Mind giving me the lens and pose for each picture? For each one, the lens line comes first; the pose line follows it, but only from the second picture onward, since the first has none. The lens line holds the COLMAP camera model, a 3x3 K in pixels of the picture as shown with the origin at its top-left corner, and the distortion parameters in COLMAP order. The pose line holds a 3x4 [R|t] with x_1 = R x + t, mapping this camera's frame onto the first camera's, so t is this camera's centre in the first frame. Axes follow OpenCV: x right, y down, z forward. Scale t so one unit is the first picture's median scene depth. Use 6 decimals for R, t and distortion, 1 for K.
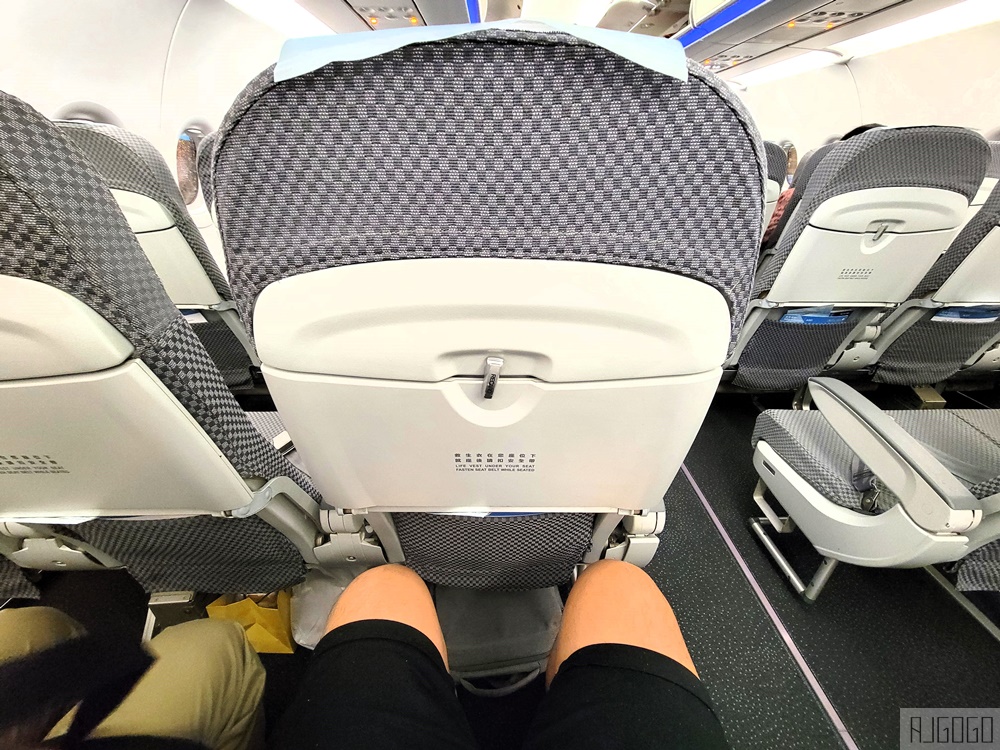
lens RADIAL K [[404.5, 0, 500.4], [0, 404.5, 379.2], [0, 0, 1]] dist [-0.004161, -0.000639]
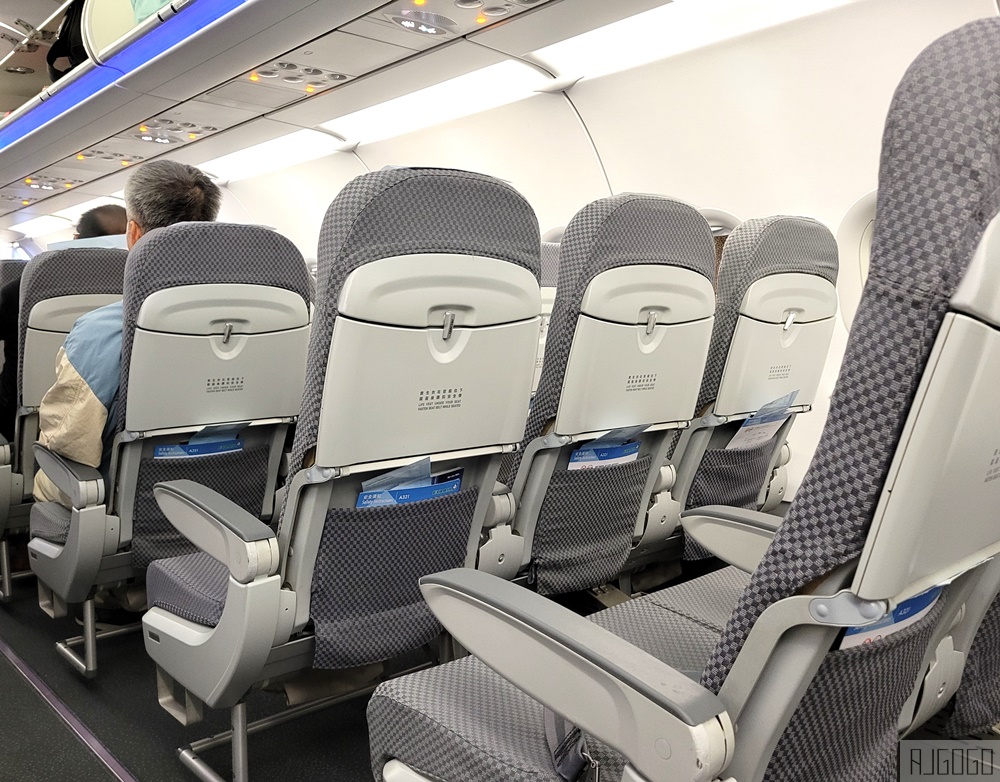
lens RADIAL K [[867.6, 0, 498.0], [0, 867.6, 391.5], [0, 0, 1]] dist [0.018556, 0.010084]
pose [[0.745880, -0.056772, 0.663657, 0.127918], [0.330768, 0.896398, -0.295066, 0.104787], [-0.578149, 0.439600, 0.687383, 0.108208]]
